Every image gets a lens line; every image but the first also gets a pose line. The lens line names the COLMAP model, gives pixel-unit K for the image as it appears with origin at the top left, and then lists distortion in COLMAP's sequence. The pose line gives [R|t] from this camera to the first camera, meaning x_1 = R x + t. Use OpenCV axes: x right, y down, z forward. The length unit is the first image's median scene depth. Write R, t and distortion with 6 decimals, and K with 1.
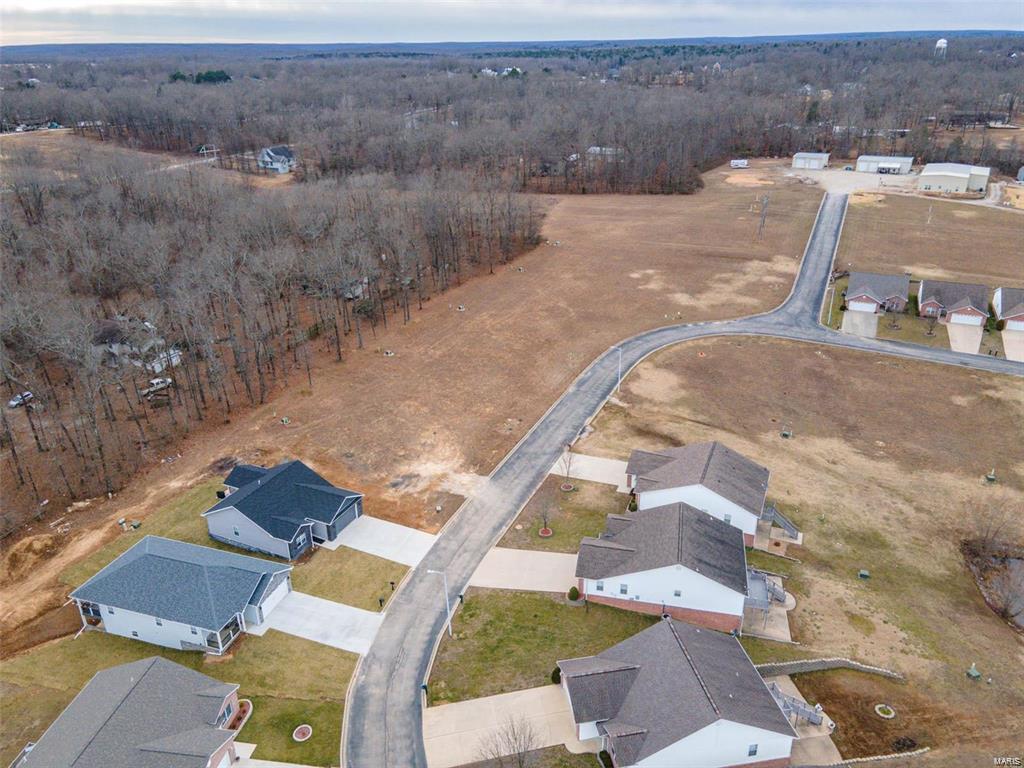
lens RADIAL K [[750.2, 0, 517.2], [0, 750.2, 380.9], [0, 0, 1]] dist [0.020951, 0.039403]
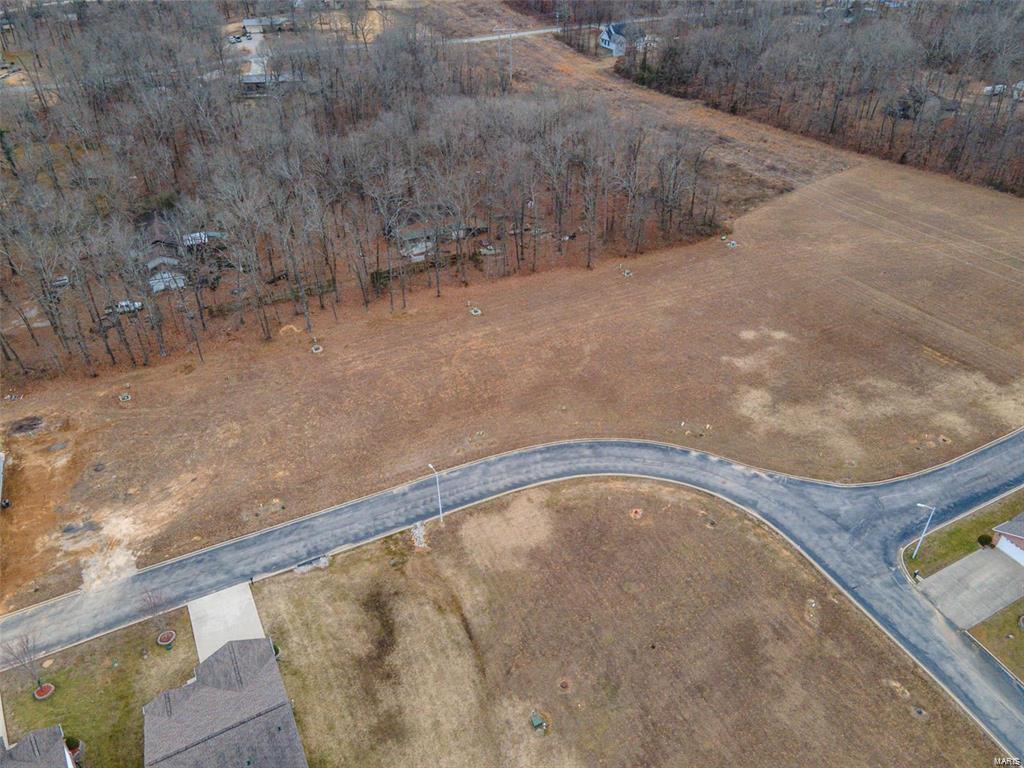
lens RADIAL K [[750.2, 0, 517.2], [0, 750.2, 380.9], [0, 0, 1]] dist [0.020951, 0.039403]
pose [[0.774862, 0.370646, -0.512065, 0.471058], [-0.267703, 0.926243, 0.265348, -0.297037], [0.572646, -0.068527, 0.816934, 0.420006]]
